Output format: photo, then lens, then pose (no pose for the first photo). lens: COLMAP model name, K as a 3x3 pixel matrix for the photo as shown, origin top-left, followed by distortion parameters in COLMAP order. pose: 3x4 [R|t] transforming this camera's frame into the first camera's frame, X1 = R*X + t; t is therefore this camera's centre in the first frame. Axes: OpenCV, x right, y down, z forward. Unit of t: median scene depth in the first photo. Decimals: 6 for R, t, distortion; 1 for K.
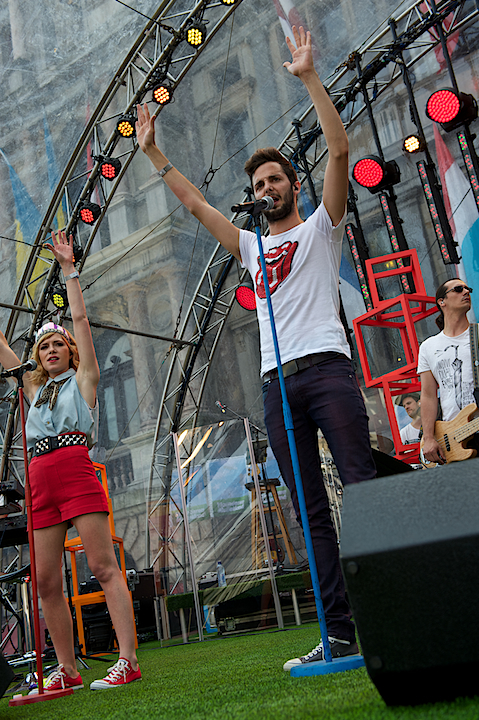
lens RADIAL K [[823.2, 0, 239.5], [0, 823.2, 360.0], [0, 0, 1]] dist [0.087390, -0.003687]
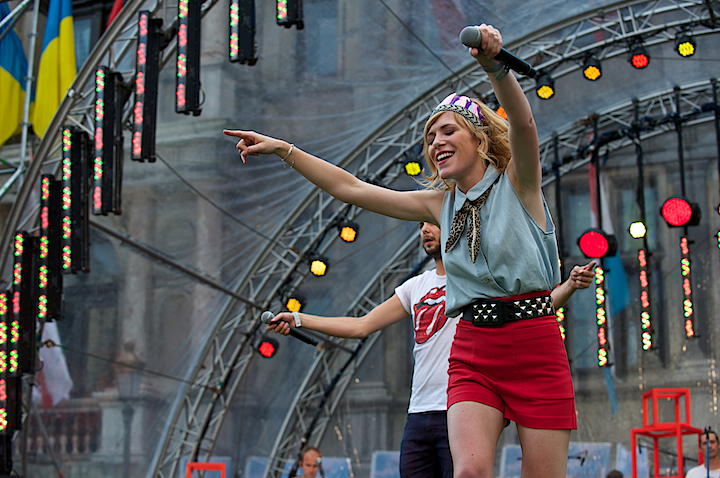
lens RADIAL K [[1488.5, 0, 360.0], [0, 1488.5, 239.0], [0, 0, 1]] dist [-0.336685, -0.532282]
pose [[0.941264, 0.232553, 0.244828, -0.555499], [-0.231308, 0.972278, -0.034245, -0.099805], [-0.246004, -0.024397, 0.968962, -0.690950]]
